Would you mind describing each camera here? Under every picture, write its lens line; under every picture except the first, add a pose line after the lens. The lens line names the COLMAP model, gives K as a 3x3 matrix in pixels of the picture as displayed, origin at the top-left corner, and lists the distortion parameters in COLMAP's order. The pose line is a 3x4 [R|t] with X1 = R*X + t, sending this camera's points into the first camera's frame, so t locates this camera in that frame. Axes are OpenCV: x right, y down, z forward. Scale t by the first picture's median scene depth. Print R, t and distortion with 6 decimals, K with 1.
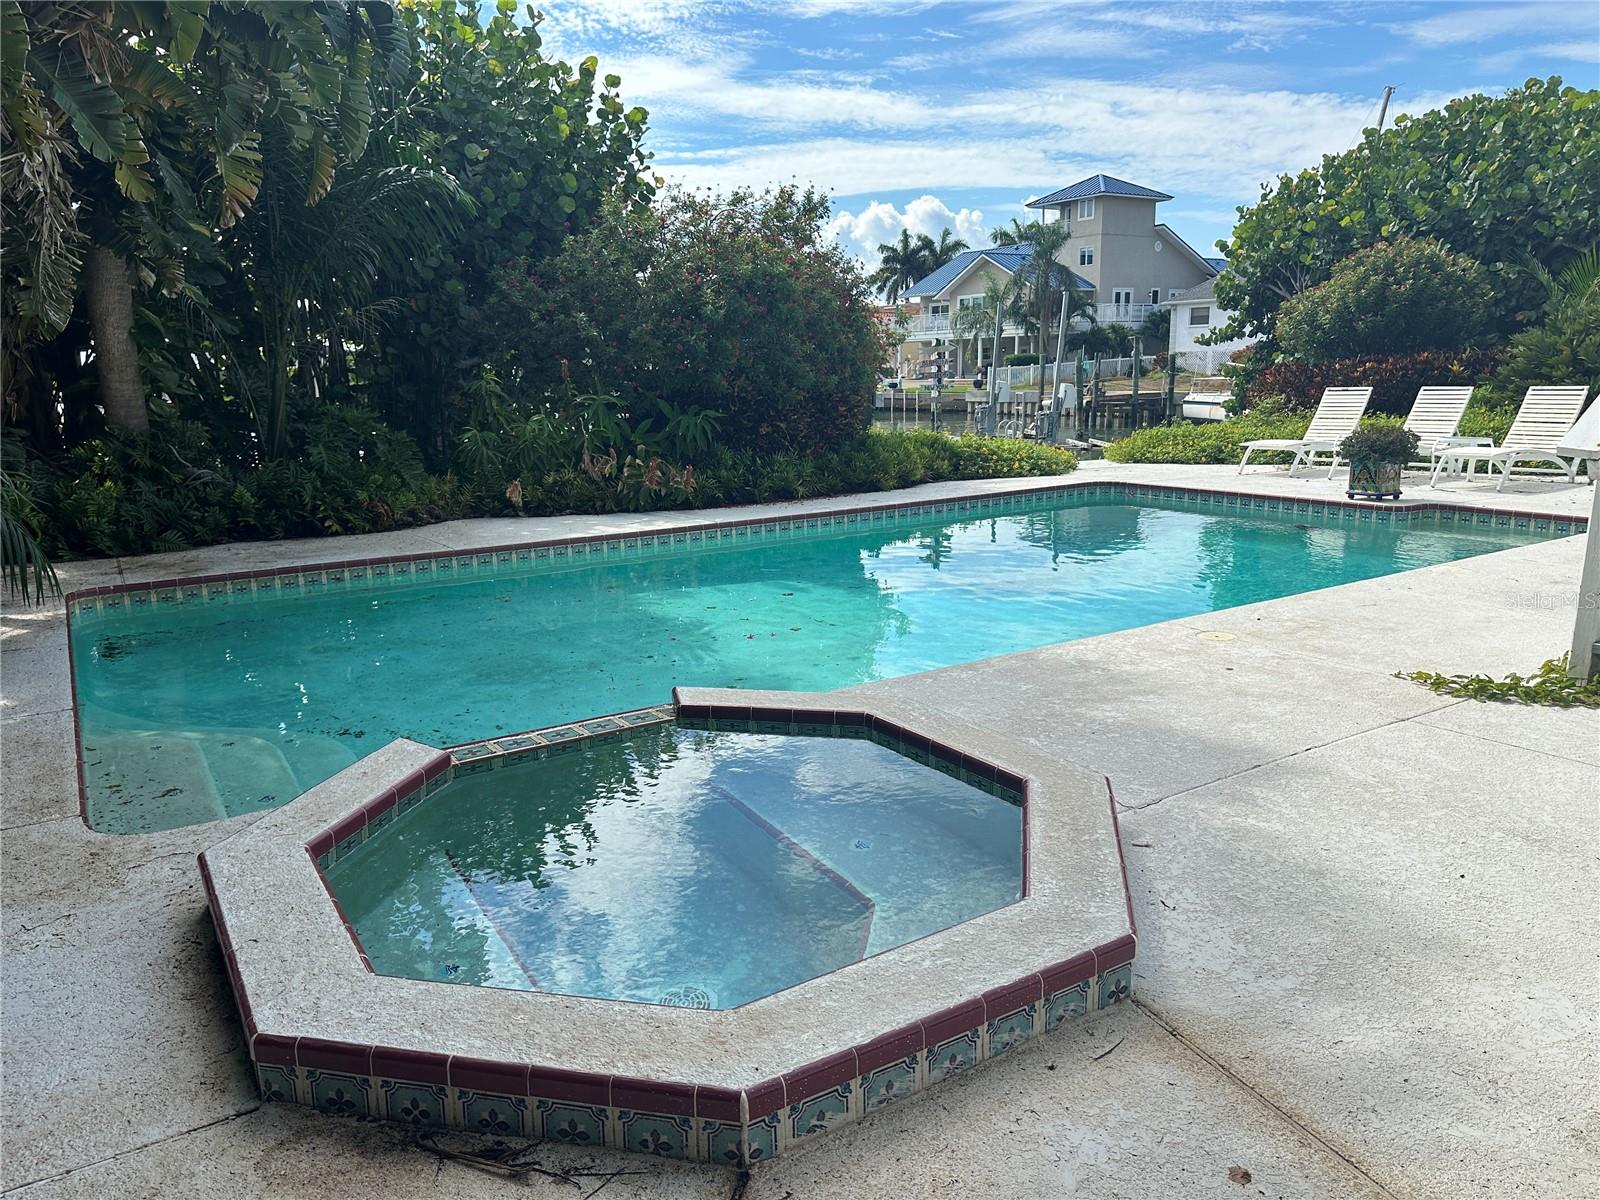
lens RADIAL K [[1190.6, 0, 799.1], [0, 1190.6, 555.8], [0, 0, 1]] dist [0.167175, -0.000785]
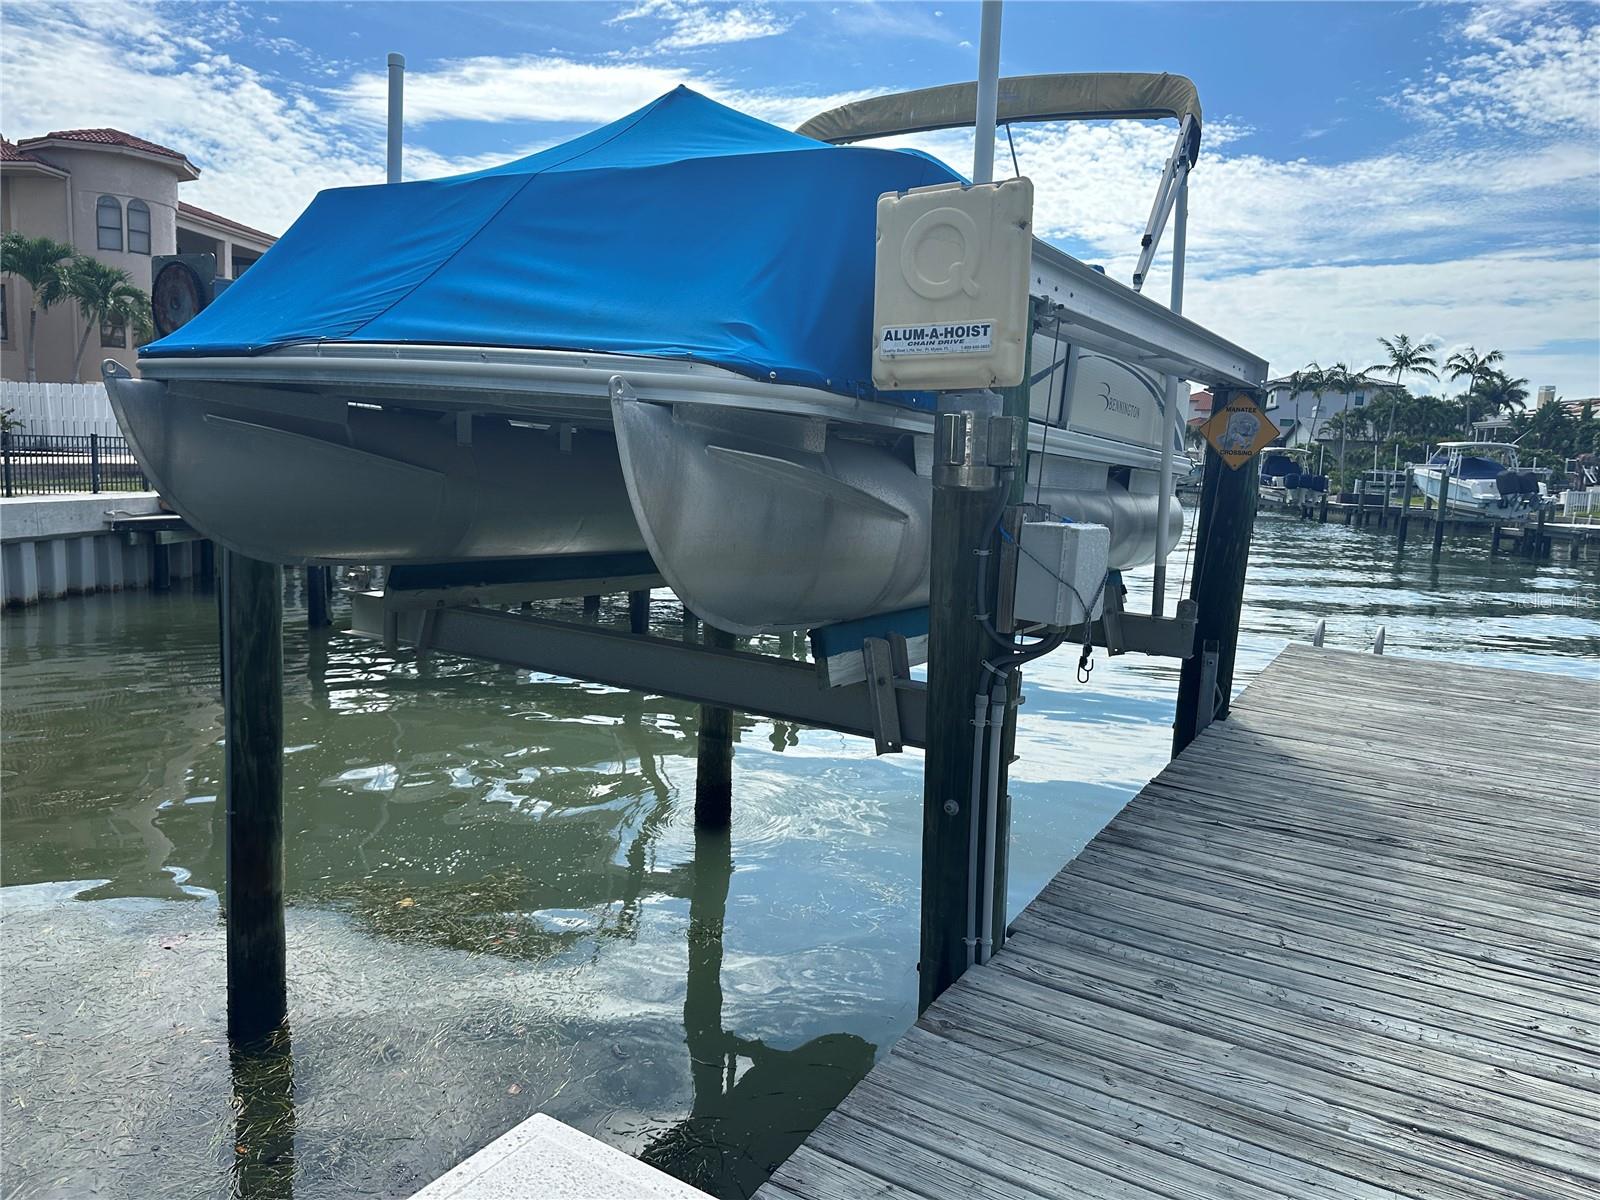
lens RADIAL K [[1144.1, 0, 781.6], [0, 1144.1, 601.9], [0, 0, 1]] dist [0.036347, -0.035187]
pose [[0.771482, 0.134792, -0.621809, 0.036649], [-0.158958, 0.987143, 0.016766, -0.037247], [0.616074, 0.085907, 0.782989, 0.269360]]
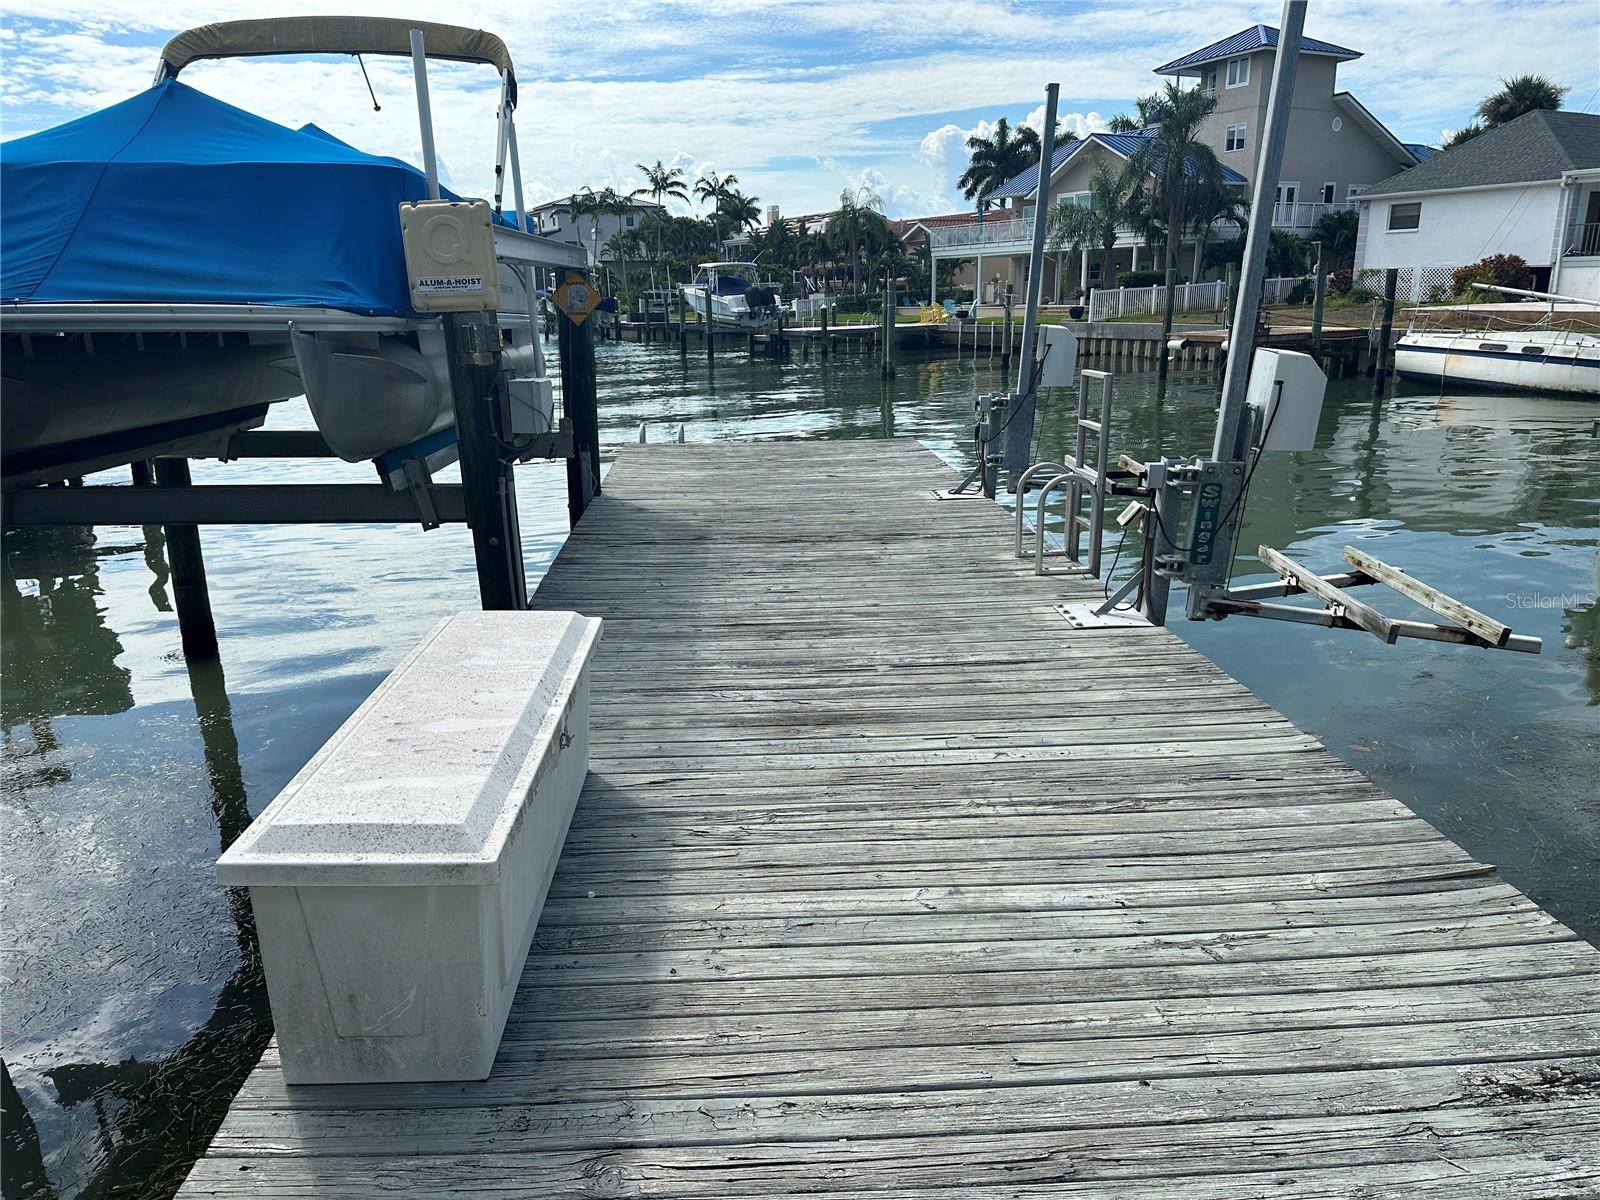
lens RADIAL K [[1159.4, 0, 784.6], [0, 1159.4, 611.1], [0, 0, 1]] dist [0.055704, -0.082097]
pose [[0.994535, 0.030320, -0.099906, 0.043309], [-0.019041, 0.993529, 0.111969, -0.034794], [0.102654, -0.109455, 0.988677, 0.233650]]
